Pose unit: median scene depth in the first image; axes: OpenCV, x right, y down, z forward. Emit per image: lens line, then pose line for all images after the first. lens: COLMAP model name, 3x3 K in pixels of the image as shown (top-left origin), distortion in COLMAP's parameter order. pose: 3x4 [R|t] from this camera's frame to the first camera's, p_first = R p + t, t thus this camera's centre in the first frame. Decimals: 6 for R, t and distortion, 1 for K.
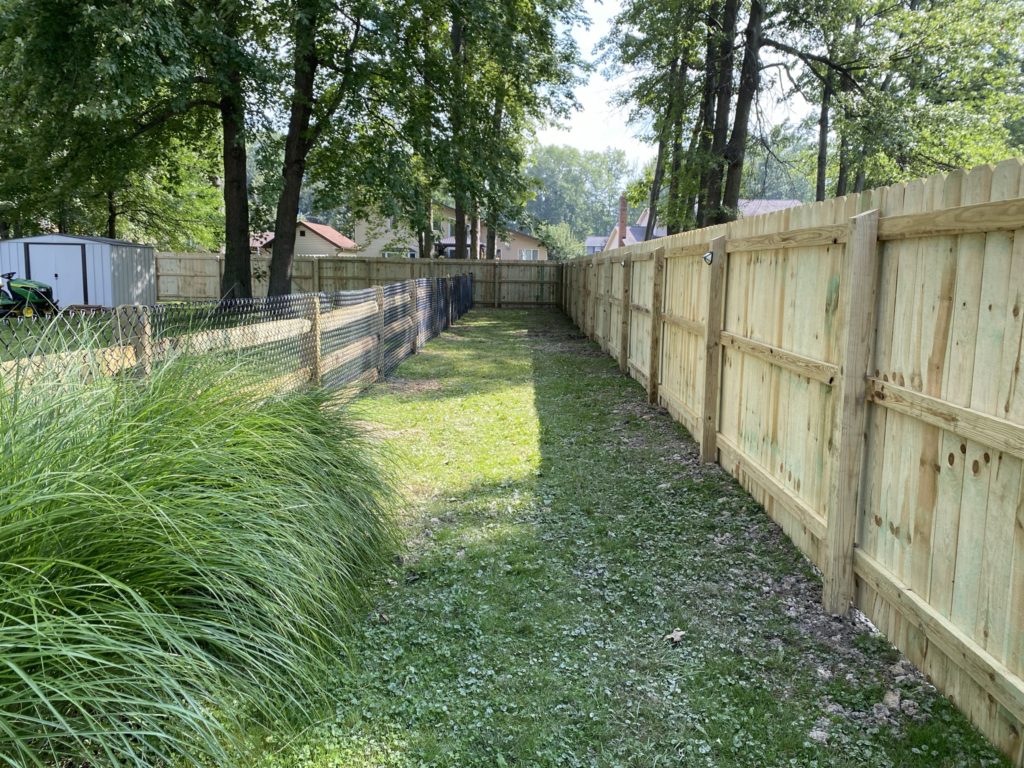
lens RADIAL K [[776.0, 0, 512.0], [0, 776.0, 381.4], [0, 0, 1]] dist [0.016440, 0.000097]
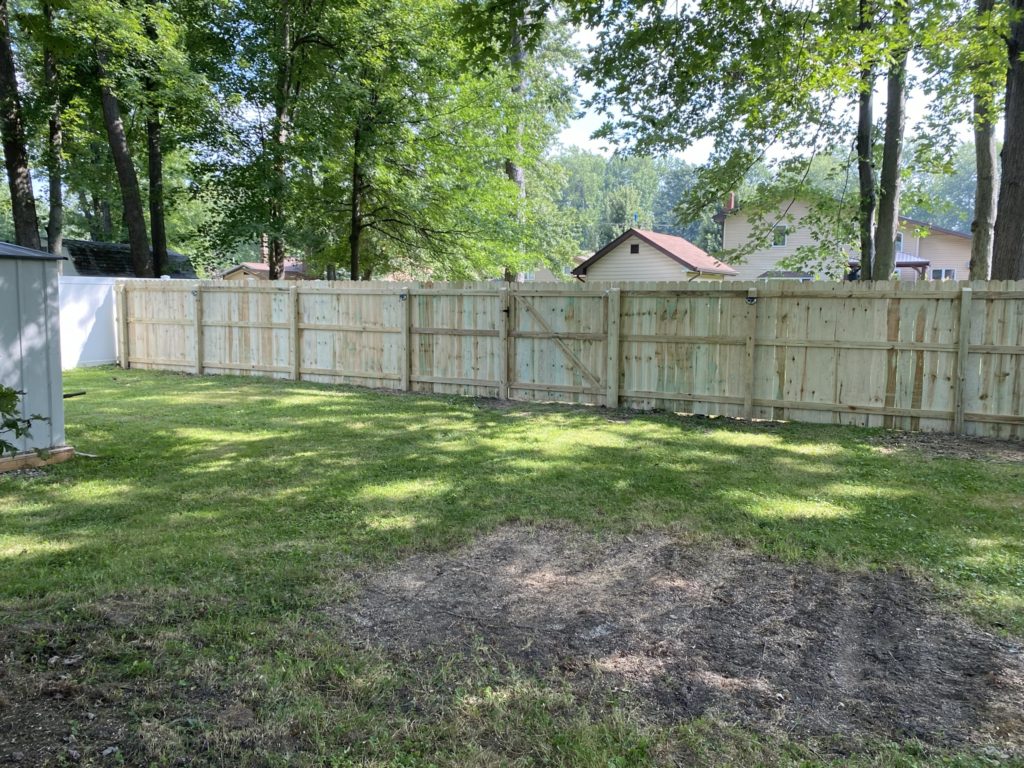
lens RADIAL K [[776.0, 0, 512.7], [0, 776.0, 384.8], [0, 0, 1]] dist [0.016440, 0.000097]
pose [[0.896479, 0.040361, -0.441244, -0.103819], [-0.056398, 0.998137, -0.023282, -0.080743], [0.439482, 0.045757, 0.897085, 0.519497]]
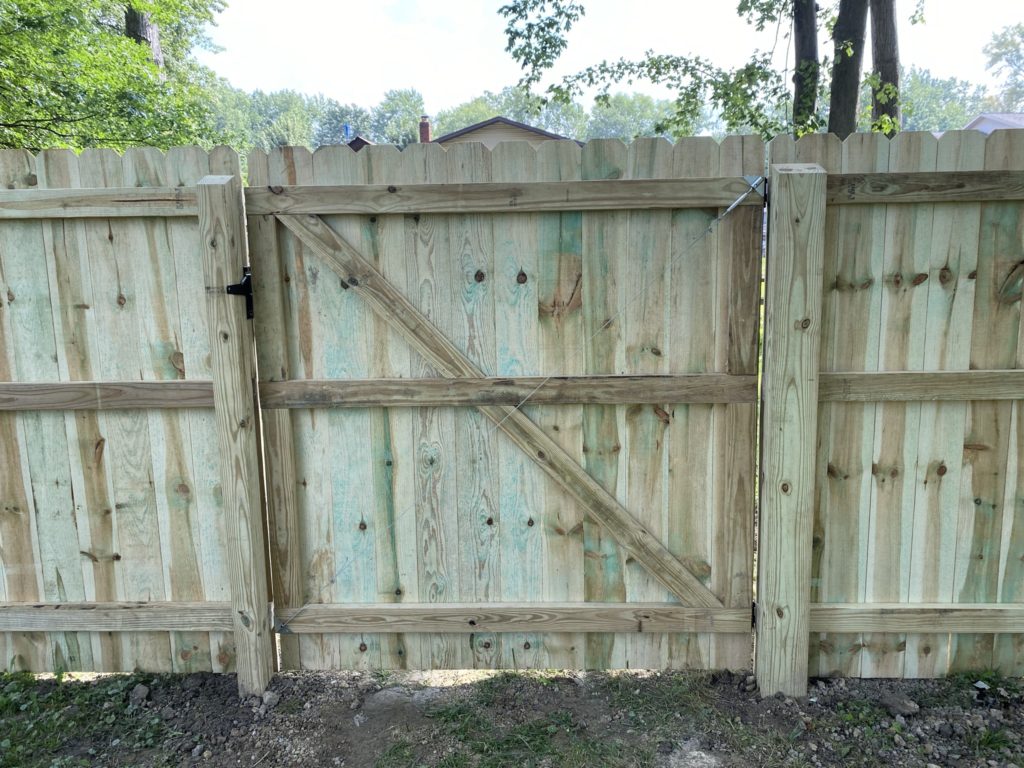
lens RADIAL K [[776.0, 0, 517.2], [0, 776.0, 374.6], [0, 0, 1]] dist [0.016440, 0.000097]
pose [[0.999166, -0.030608, -0.027023, -0.226997], [0.031126, 0.999335, 0.018981, -0.112578], [0.026424, -0.019806, 0.999455, 0.744566]]
